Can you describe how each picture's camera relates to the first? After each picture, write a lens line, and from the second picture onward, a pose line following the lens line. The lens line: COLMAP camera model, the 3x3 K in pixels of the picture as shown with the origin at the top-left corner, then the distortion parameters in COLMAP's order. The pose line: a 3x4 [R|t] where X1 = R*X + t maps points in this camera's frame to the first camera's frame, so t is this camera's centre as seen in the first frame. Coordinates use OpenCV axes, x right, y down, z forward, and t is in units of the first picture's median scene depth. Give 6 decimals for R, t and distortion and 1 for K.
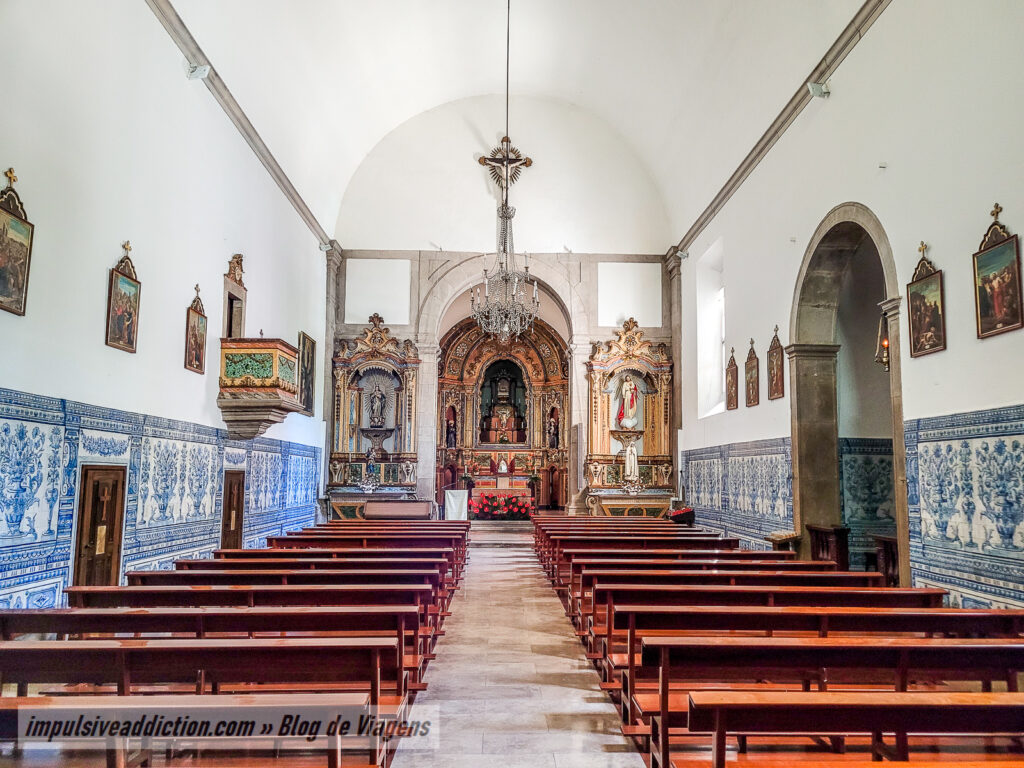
lens RADIAL K [[773.7, 0, 514.5], [0, 773.7, 389.3], [0, 0, 1]] dist [0.034318, -0.040198]
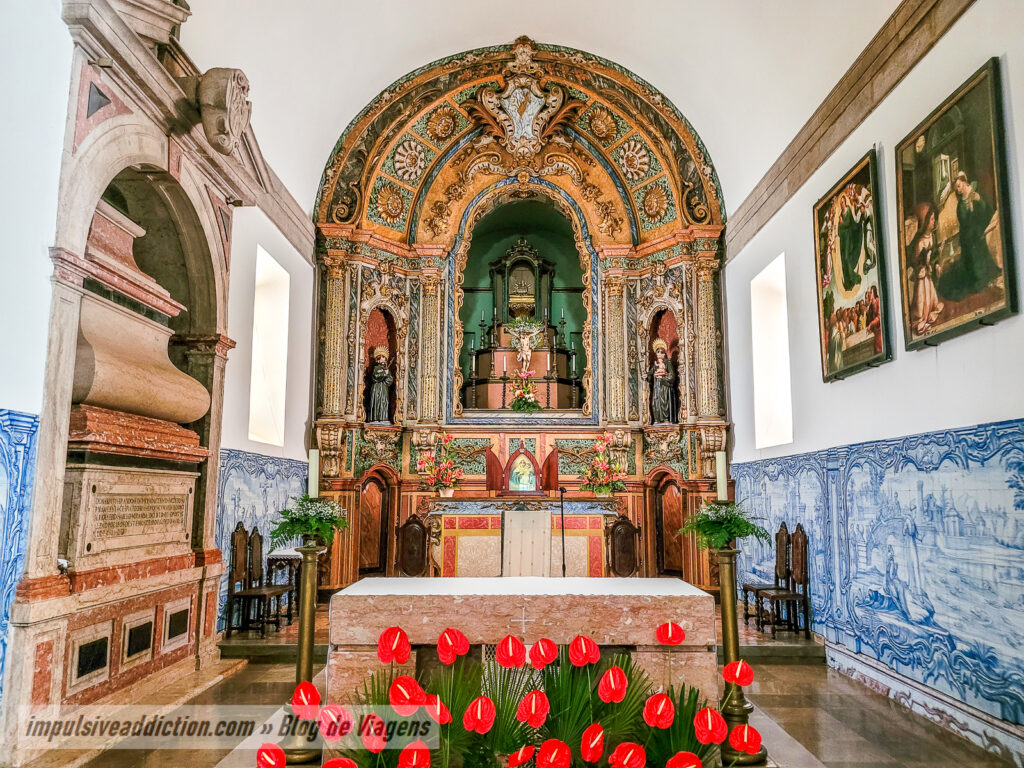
lens RADIAL K [[773.7, 0, 510.7], [0, 773.7, 379.9], [0, 0, 1]] dist [0.034318, -0.040198]
pose [[0.999619, -0.008841, -0.026145, -0.010939], [0.007865, 0.999277, -0.037200, 0.068460], [0.026455, 0.036980, 0.998966, 0.629843]]
